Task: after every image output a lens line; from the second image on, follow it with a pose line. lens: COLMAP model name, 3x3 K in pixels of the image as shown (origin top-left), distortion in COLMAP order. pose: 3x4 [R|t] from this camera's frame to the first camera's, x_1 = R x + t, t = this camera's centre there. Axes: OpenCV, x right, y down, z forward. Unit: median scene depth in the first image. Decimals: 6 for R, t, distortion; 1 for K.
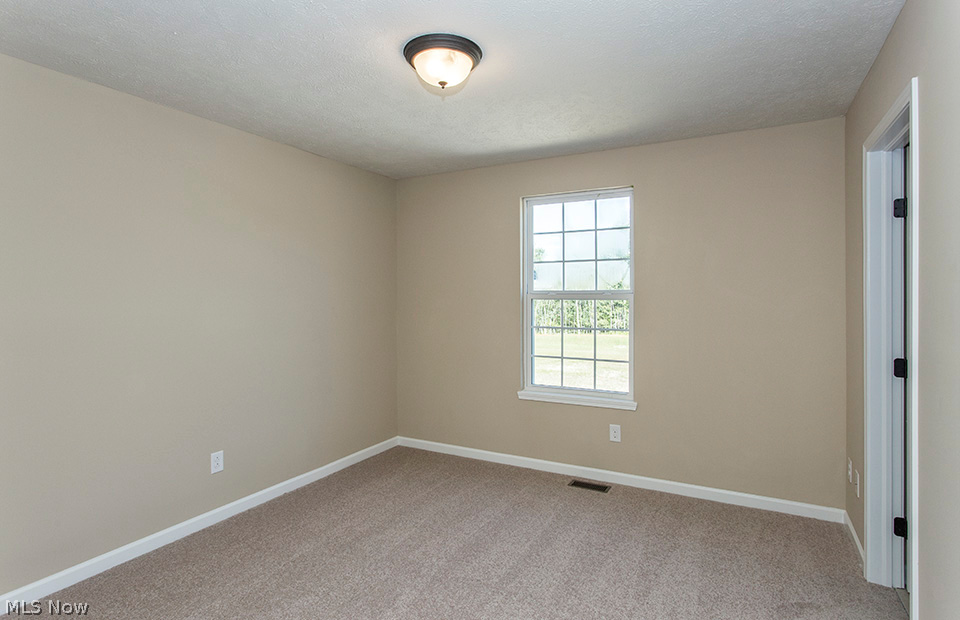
lens RADIAL K [[491.9, 0, 474.9], [0, 491.9, 304.6], [0, 0, 1]] dist [0.046230, 0.001492]
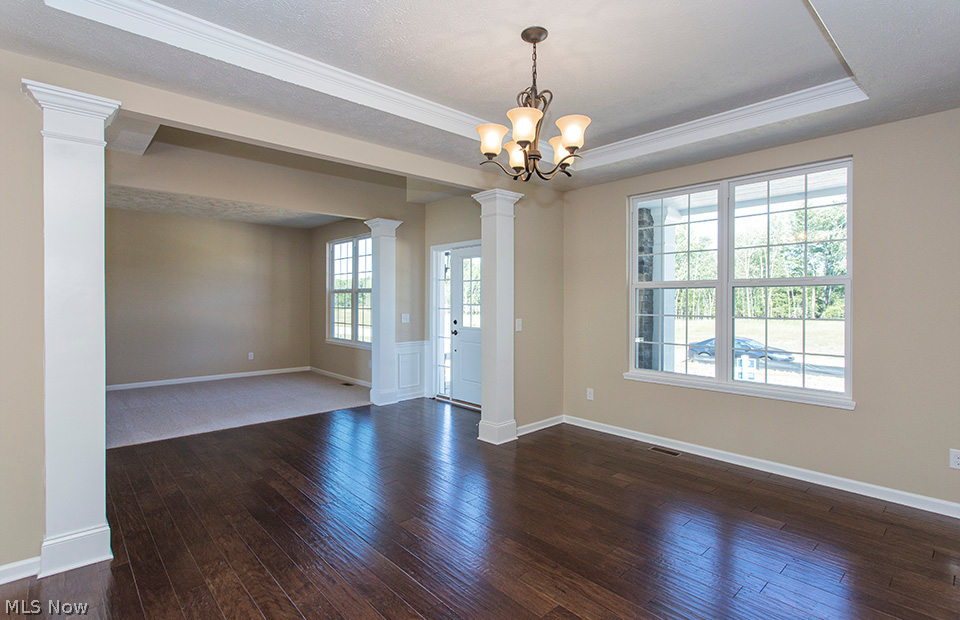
lens RADIAL K [[464.9, 0, 482.0], [0, 464.9, 299.9], [0, 0, 1]] dist [0.001065, 0.002013]
pose [[0.921619, -0.010589, -0.387952, 1.384151], [0.014060, 0.999883, 0.006108, 0.012628], [0.387842, -0.011083, 0.921659, -0.480435]]
